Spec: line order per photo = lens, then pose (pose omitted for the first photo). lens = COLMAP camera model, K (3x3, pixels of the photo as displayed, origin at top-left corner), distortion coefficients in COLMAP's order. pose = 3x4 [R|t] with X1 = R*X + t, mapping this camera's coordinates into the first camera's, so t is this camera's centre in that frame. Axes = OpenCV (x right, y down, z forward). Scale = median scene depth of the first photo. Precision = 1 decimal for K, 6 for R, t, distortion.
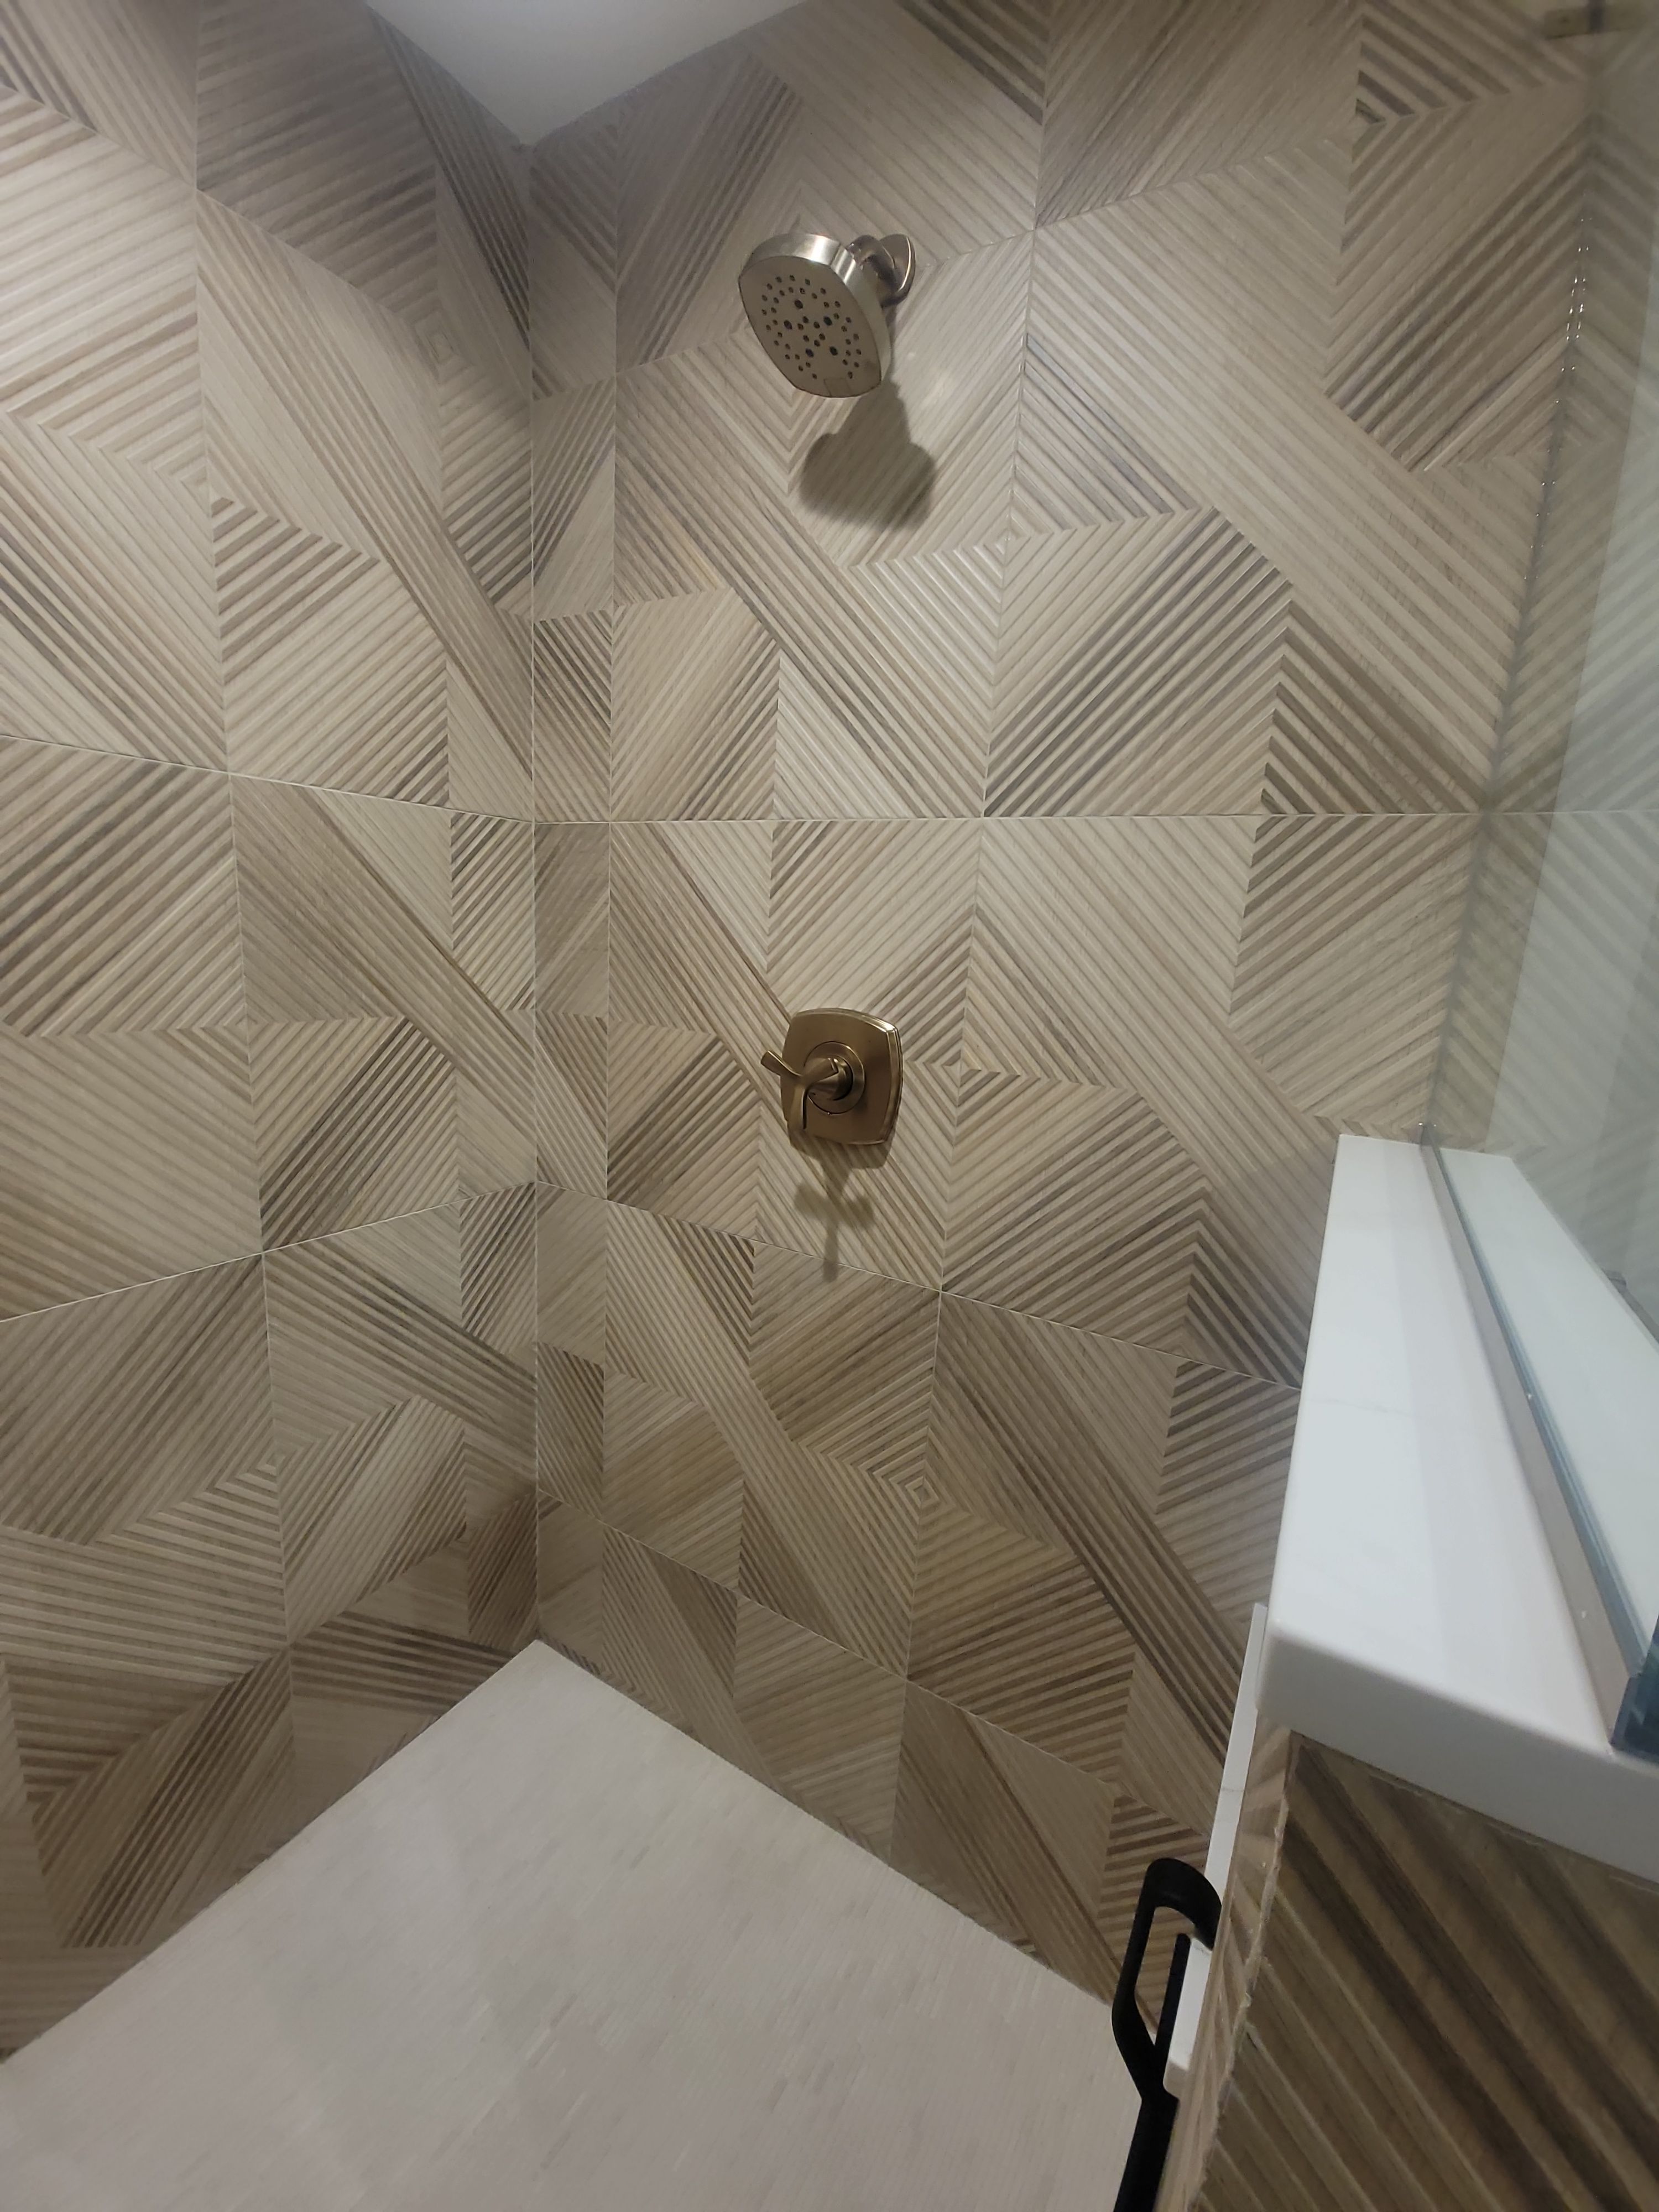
lens RADIAL K [[902.7, 0, 829.2], [0, 902.7, 1105.8], [0, 0, 1]] dist [0.001517, -0.000331]
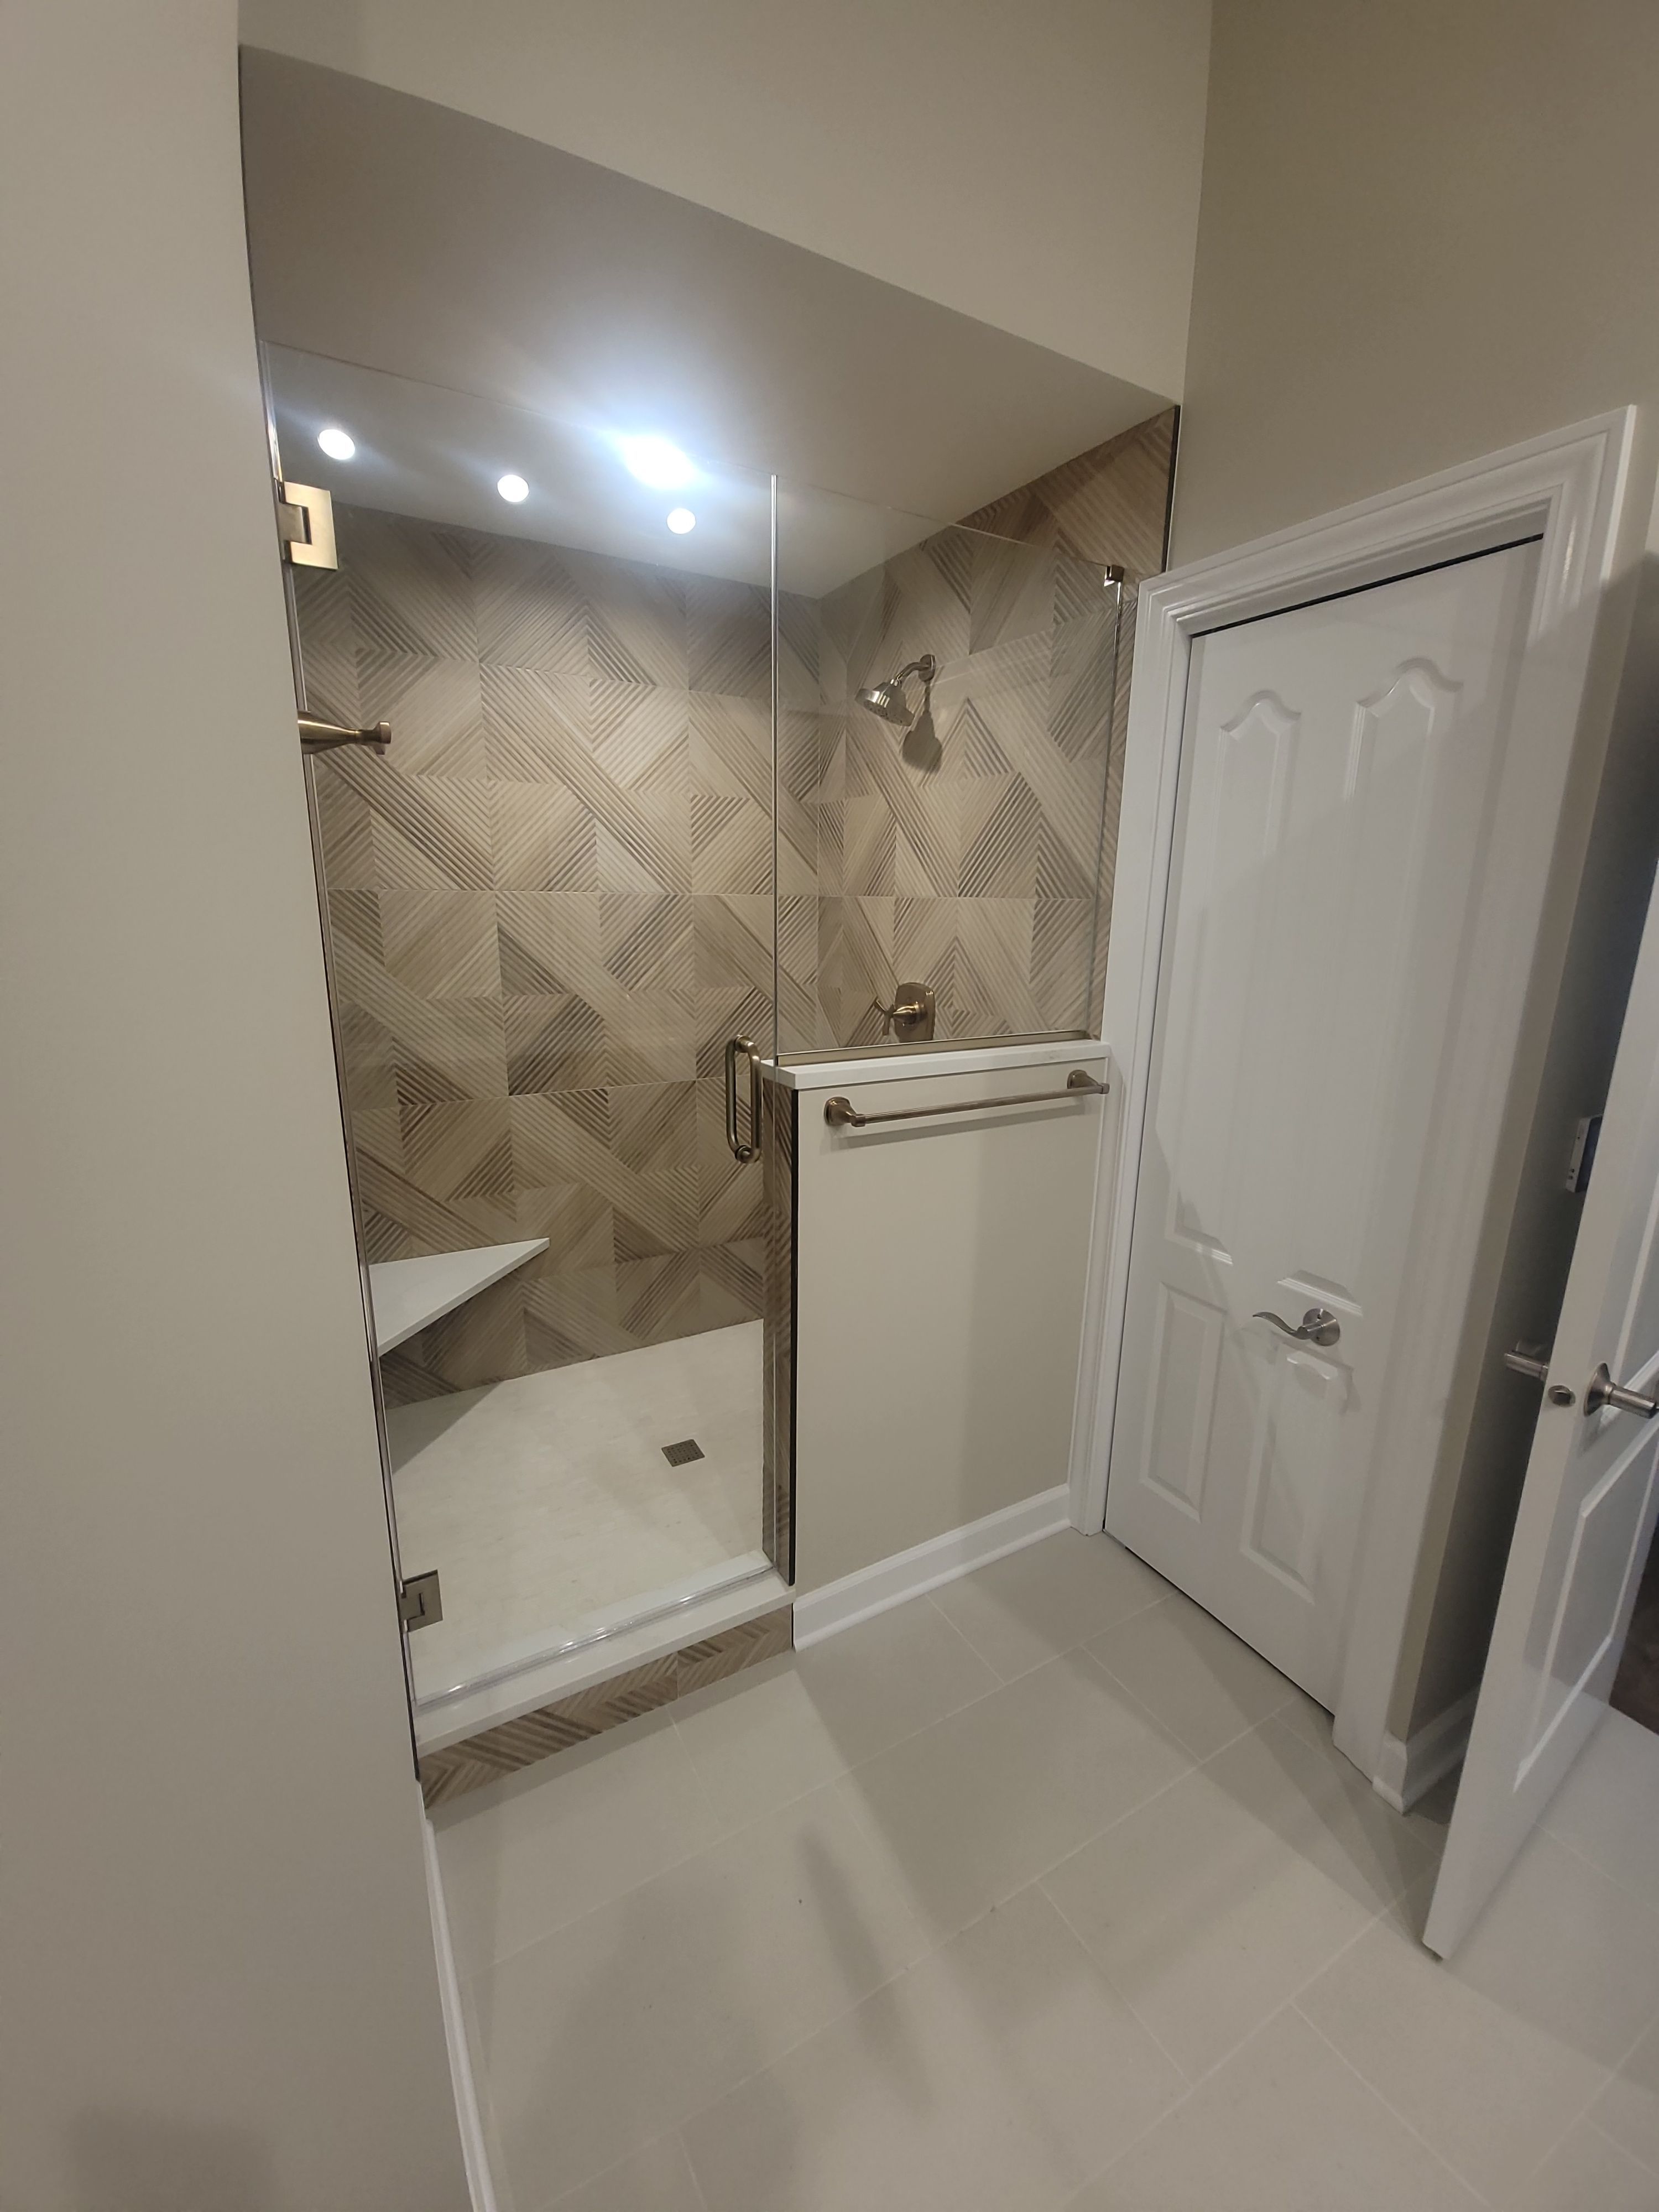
lens RADIAL K [[902.7, 0, 829.2], [0, 902.7, 1105.8], [0, 0, 1]] dist [0.001517, -0.000331]
pose [[0.874929, 0.063708, -0.480043, 0.976735], [-0.056469, 0.997968, 0.029523, 0.149913], [0.480948, 0.001277, 0.876748, -1.106316]]
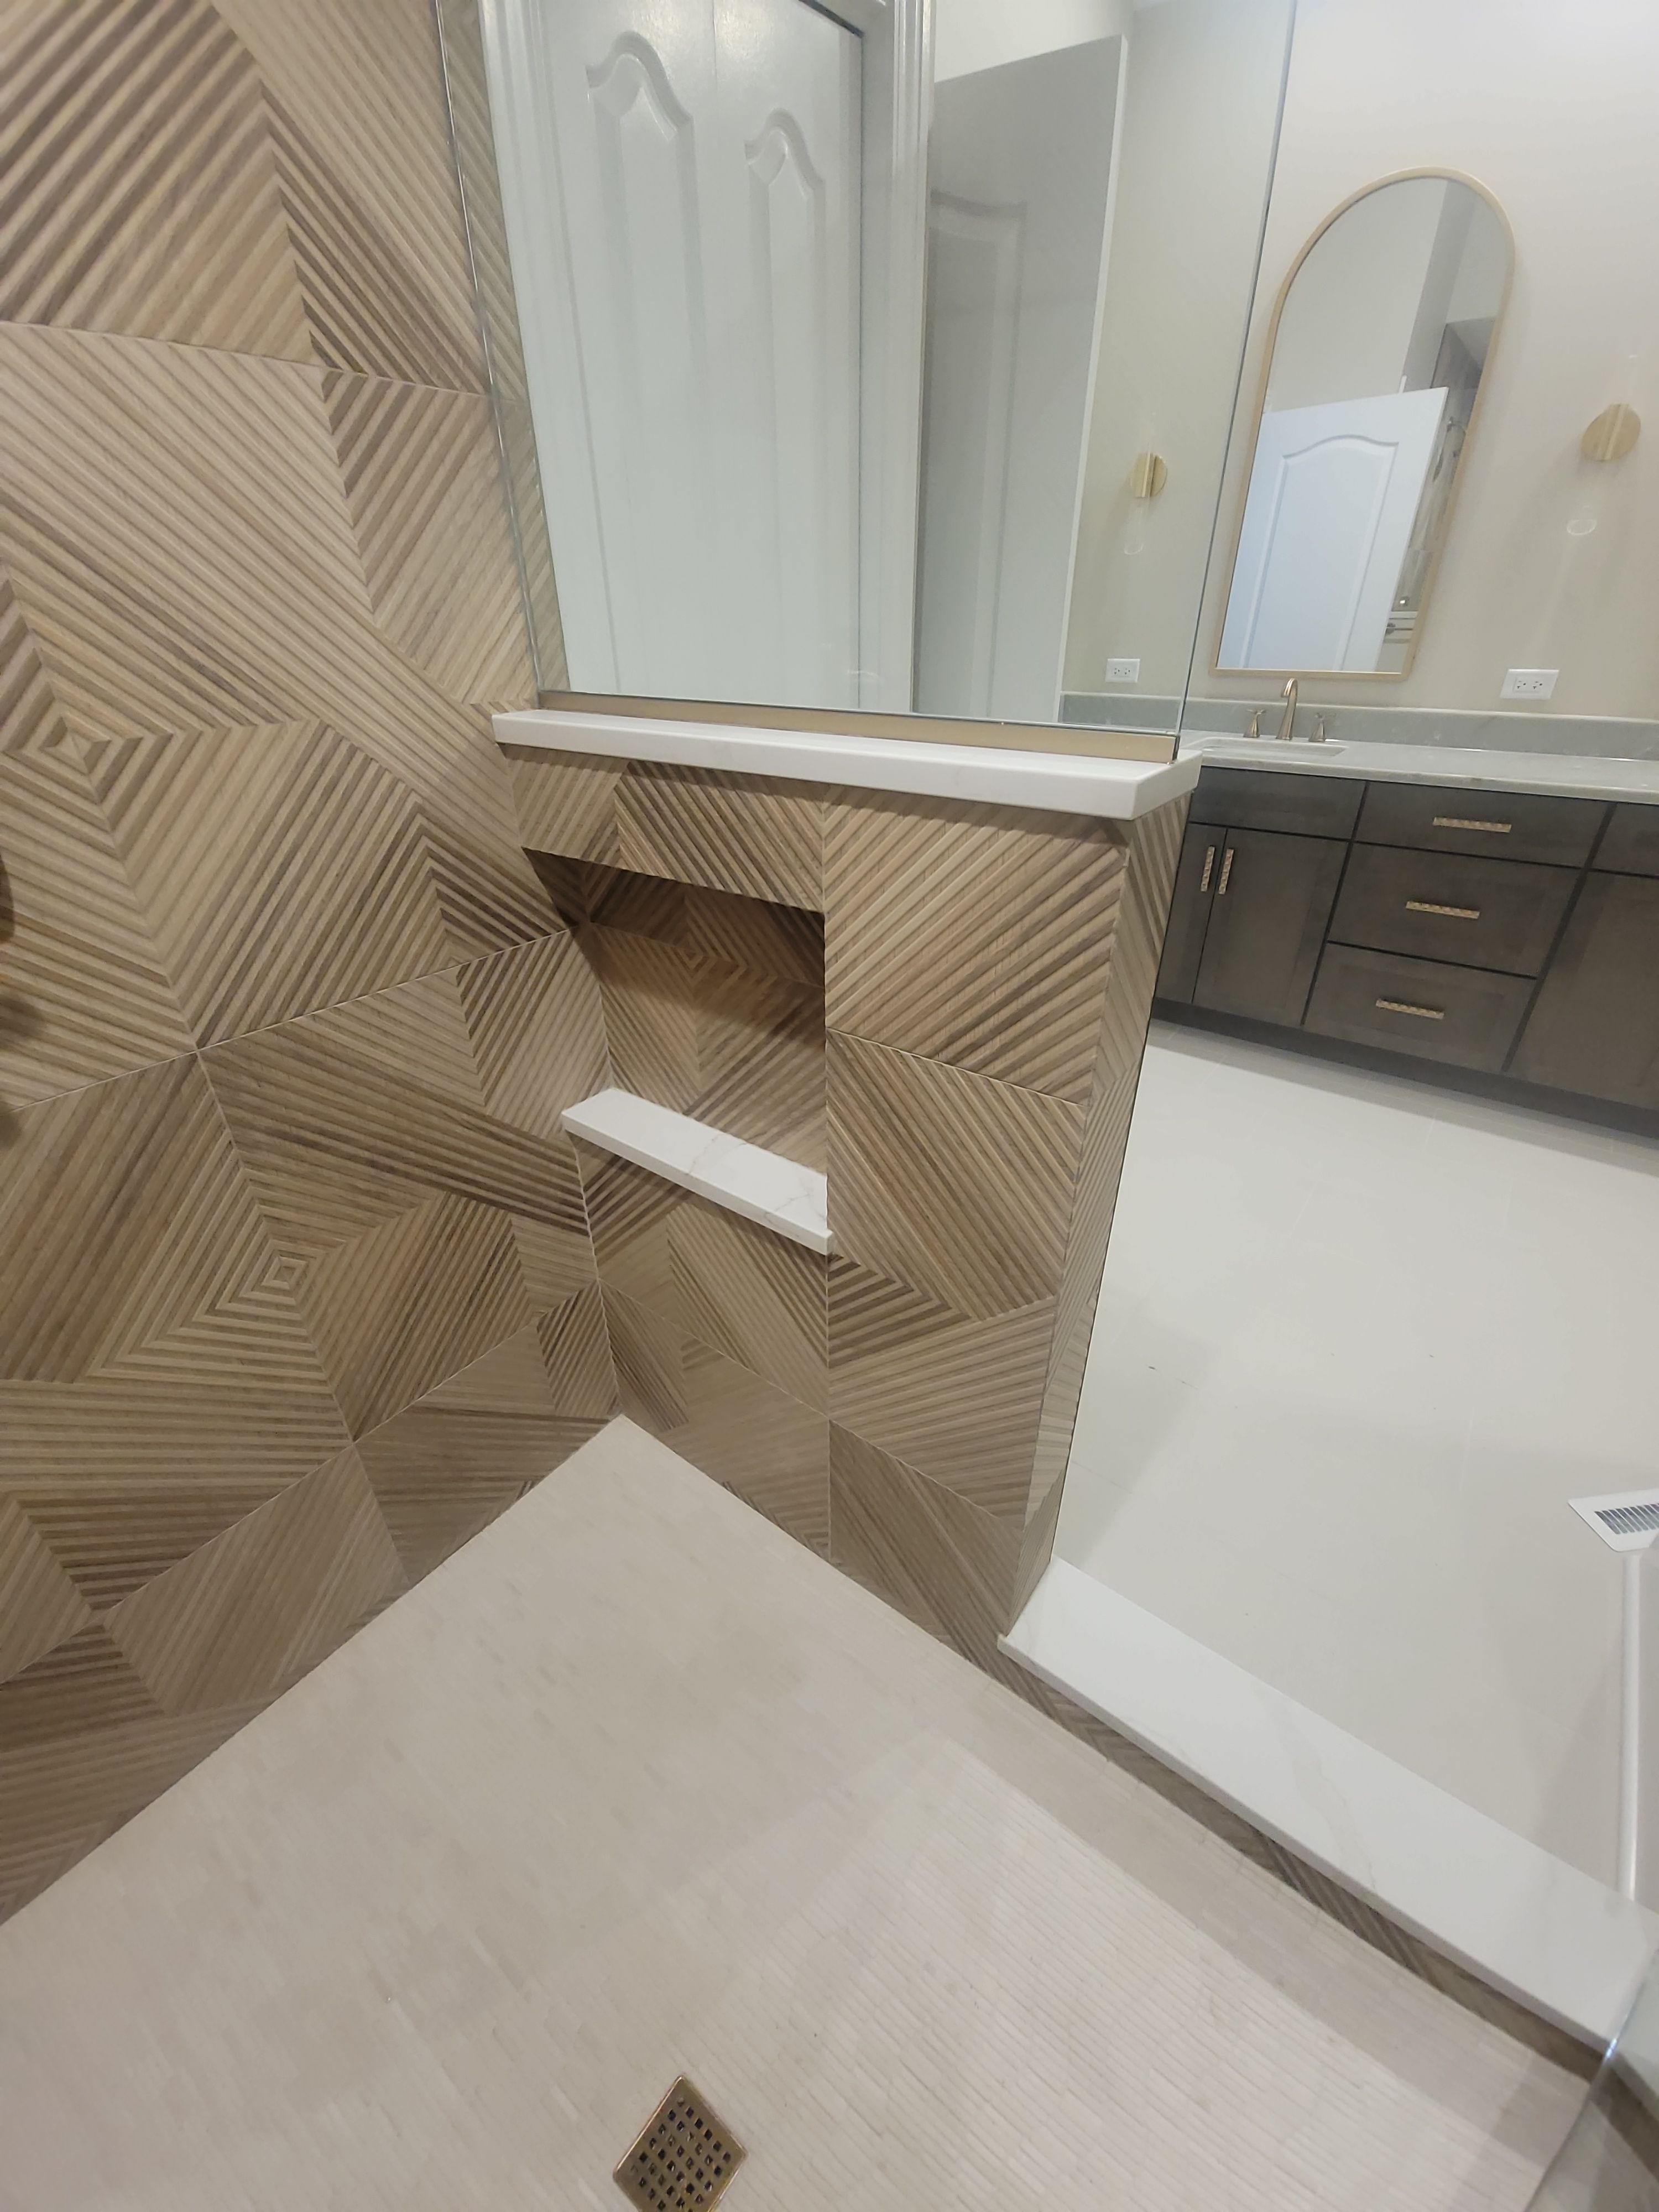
lens RADIAL K [[902.7, 0, 829.2], [0, 902.7, 1105.8], [0, 0, 1]] dist [0.001517, -0.000331]
pose [[0.102804, -0.539019, 0.835996, -0.541051], [0.207381, 0.833595, 0.511969, -0.047178], [-0.972844, 0.120737, 0.197479, 0.333738]]
